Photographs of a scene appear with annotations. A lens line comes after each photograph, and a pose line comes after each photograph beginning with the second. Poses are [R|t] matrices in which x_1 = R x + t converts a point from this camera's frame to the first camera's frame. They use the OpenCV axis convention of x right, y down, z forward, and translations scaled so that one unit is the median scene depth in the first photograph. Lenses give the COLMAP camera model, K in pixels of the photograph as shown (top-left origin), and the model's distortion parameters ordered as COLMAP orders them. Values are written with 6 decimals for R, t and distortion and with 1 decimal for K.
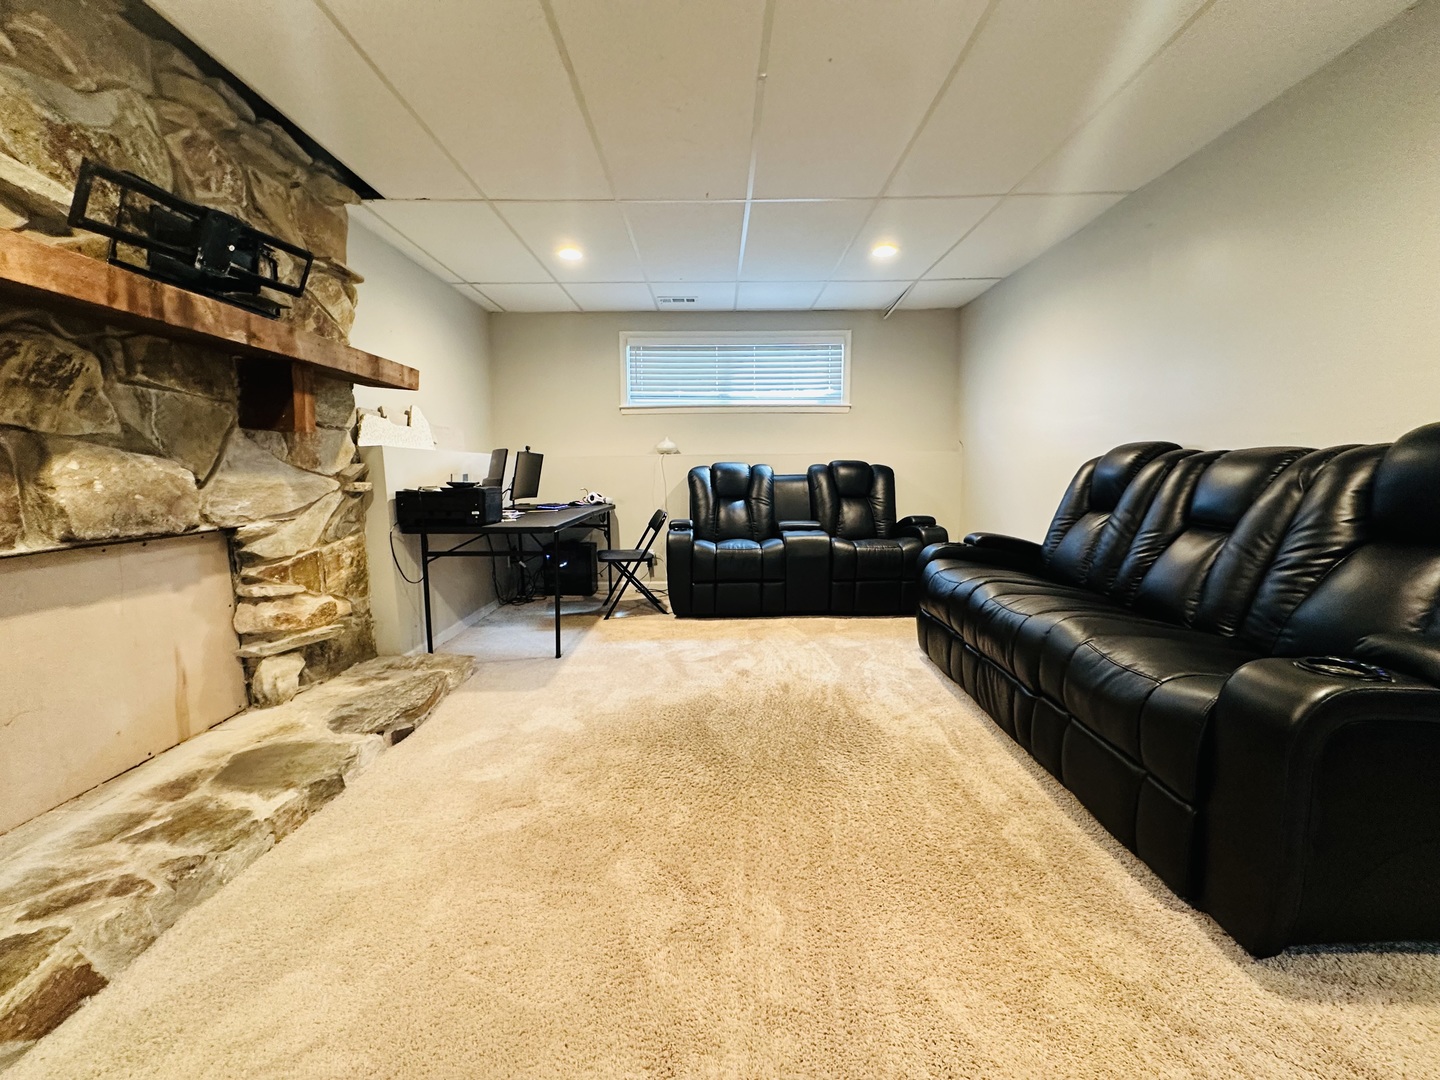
lens RADIAL K [[577.3, 0, 720.0], [0, 577.3, 540.0], [0, 0, 1]] dist [0.000877, 0.000423]
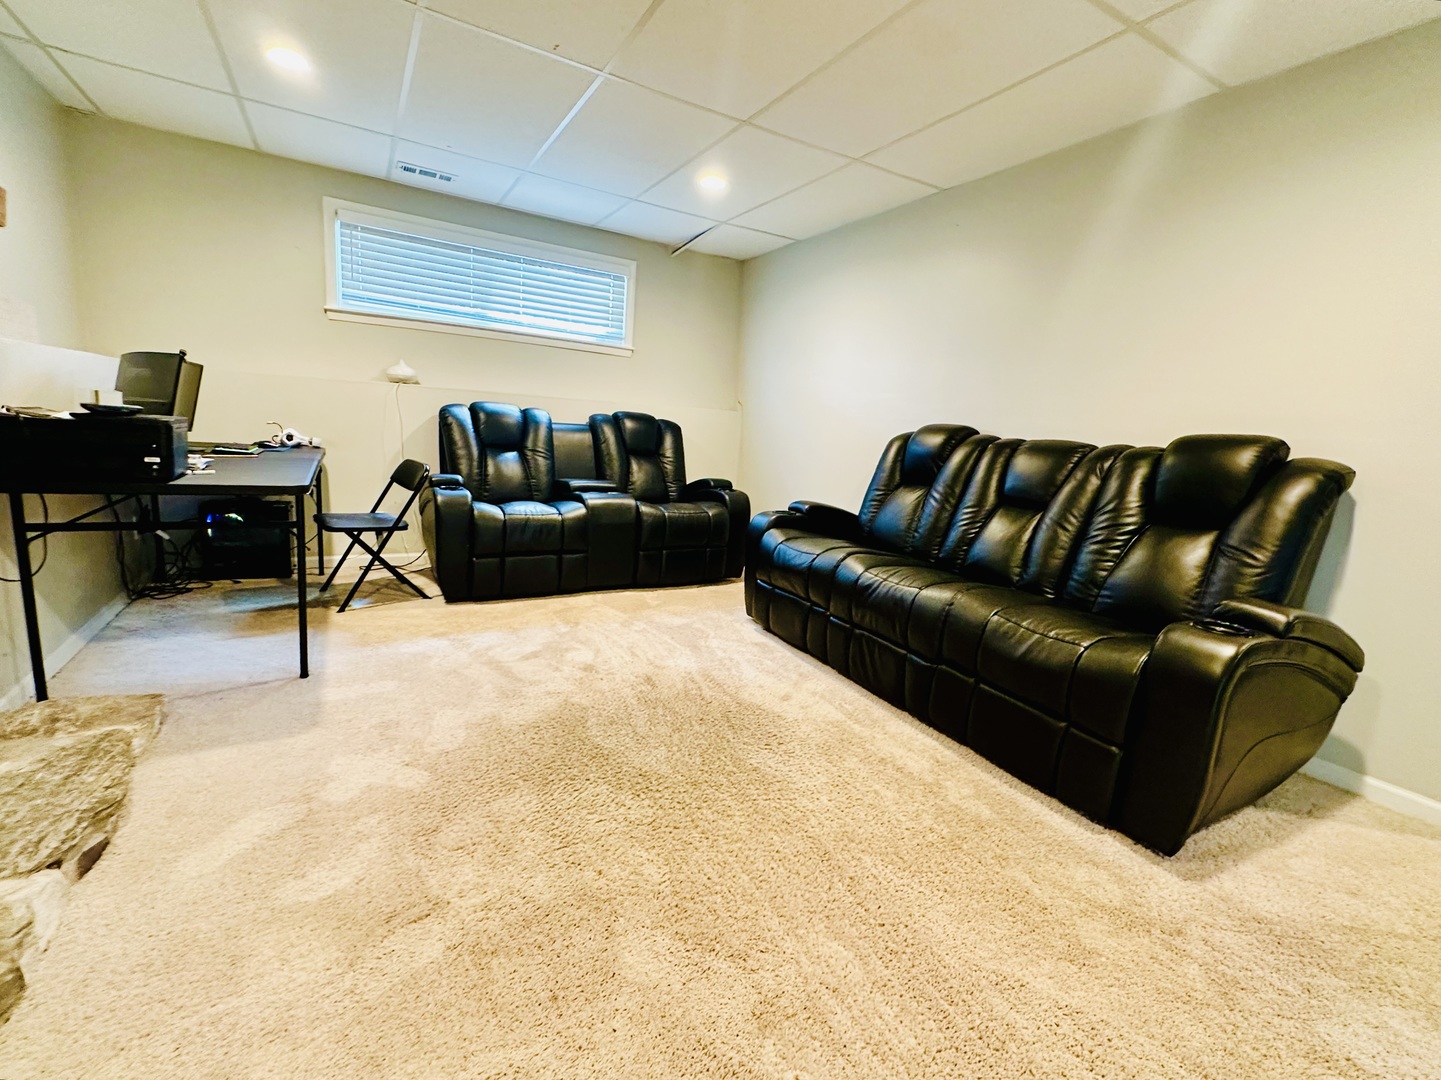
lens RADIAL K [[628.3, 0, 720.5], [0, 628.3, 540.0], [0, 0, 1]] dist [-0.002018, 0.000024]
pose [[0.865639, -0.019167, 0.500301, -0.226167], [-0.019487, 0.997220, 0.071921, -0.021056], [-0.500289, -0.072007, 0.862859, 0.128955]]
